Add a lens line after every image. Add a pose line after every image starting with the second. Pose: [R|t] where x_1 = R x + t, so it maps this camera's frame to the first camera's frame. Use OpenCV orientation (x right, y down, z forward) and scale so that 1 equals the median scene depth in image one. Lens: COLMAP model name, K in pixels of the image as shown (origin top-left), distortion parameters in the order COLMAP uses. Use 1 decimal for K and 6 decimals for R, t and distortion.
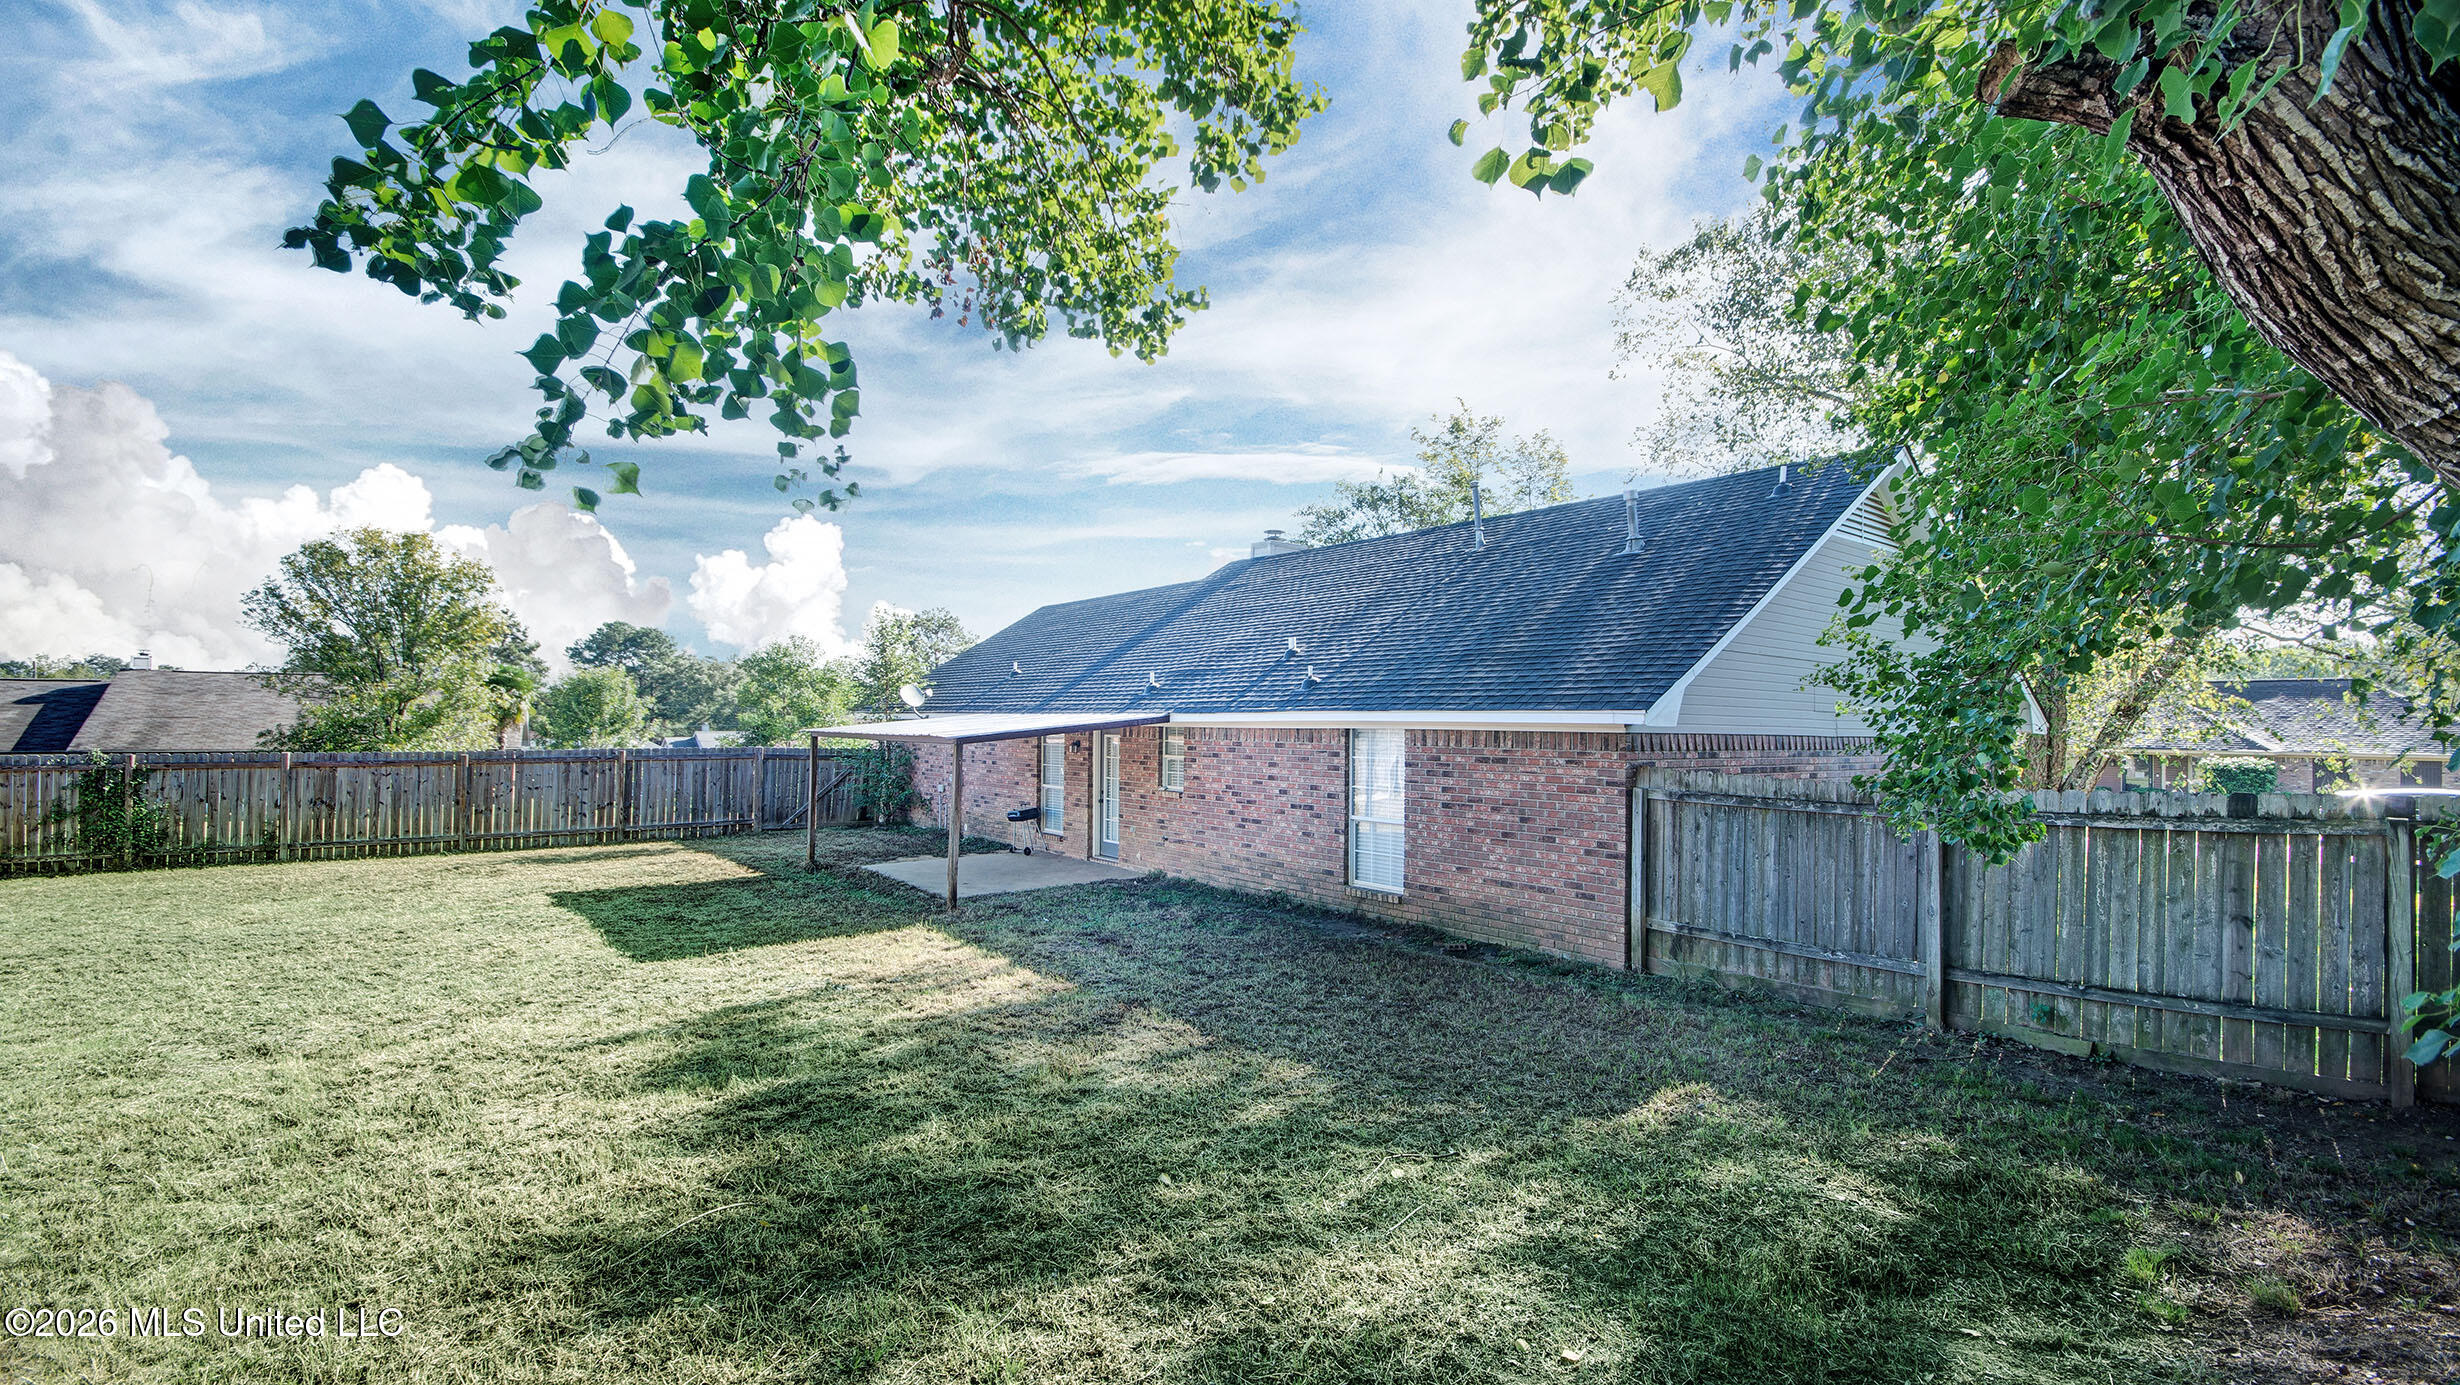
lens RADIAL K [[1127.0, 0, 1230.0], [0, 1127.0, 692.5], [0, 0, 1]] dist [-0.000885, -0.000234]
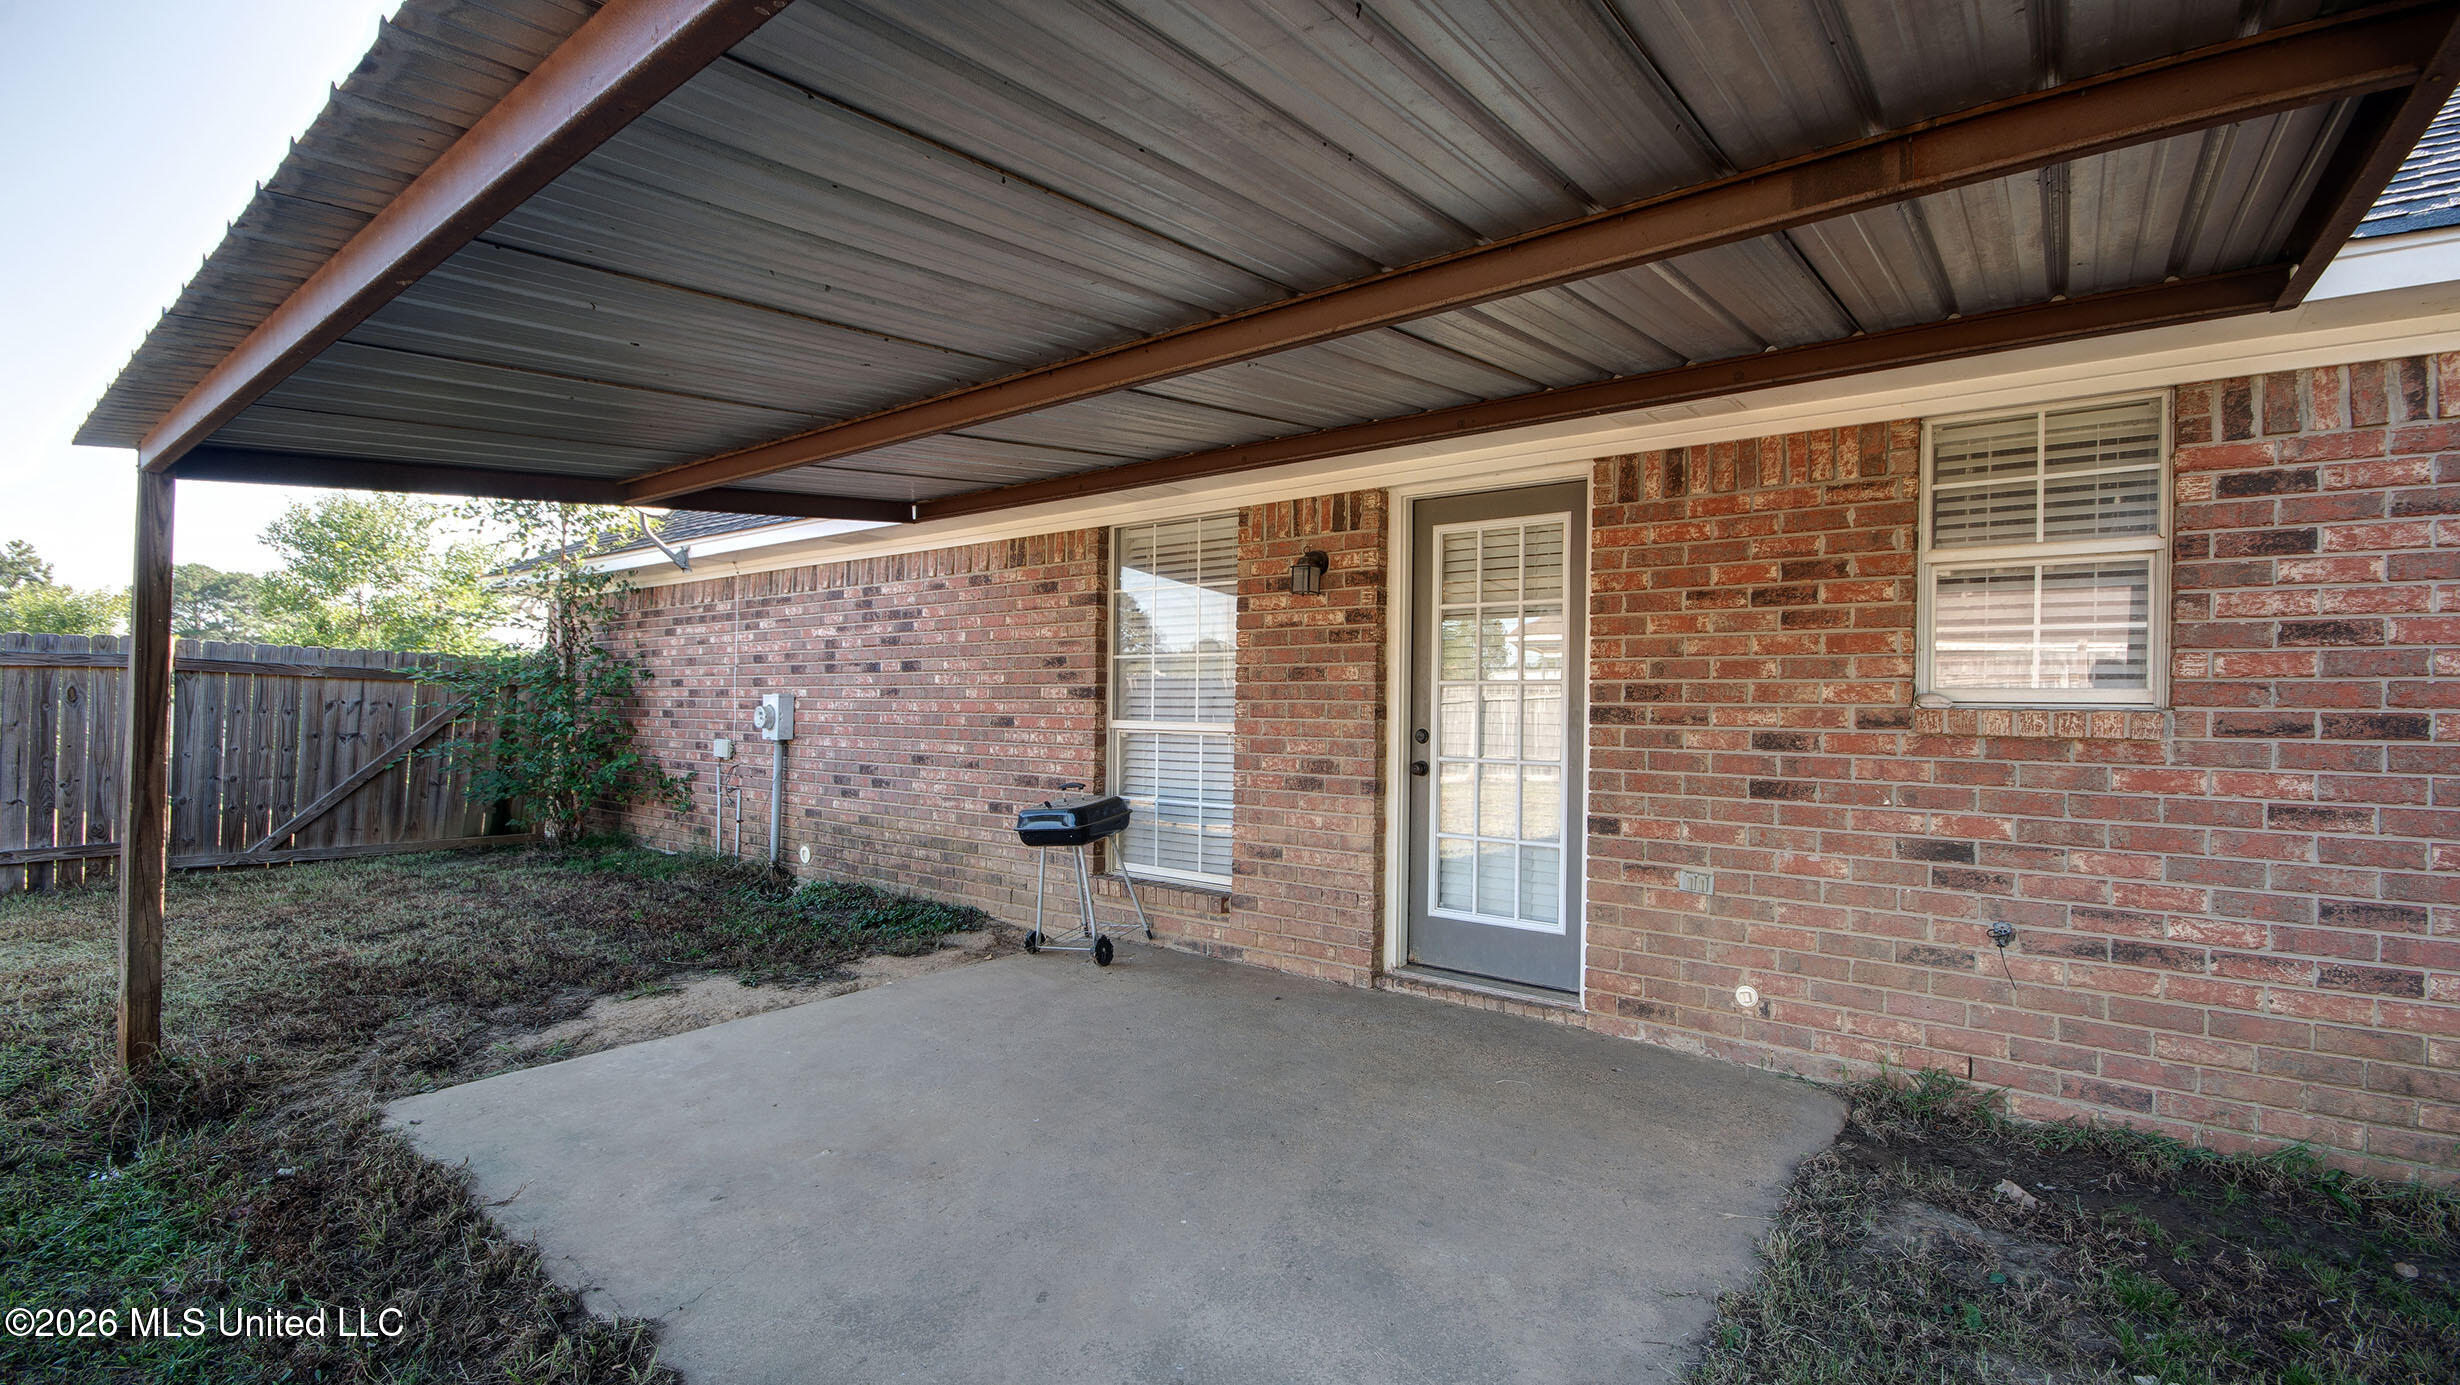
lens RADIAL K [[1127.0, 0, 1230.0], [0, 1127.0, 692.5], [0, 0, 1]] dist [-0.000885, -0.000234]
pose [[0.974461, 0.022605, 0.223418, -0.209975], [-0.022345, 0.999743, -0.003691, 0.076209], [-0.223444, -0.001395, 0.974716, 0.712248]]
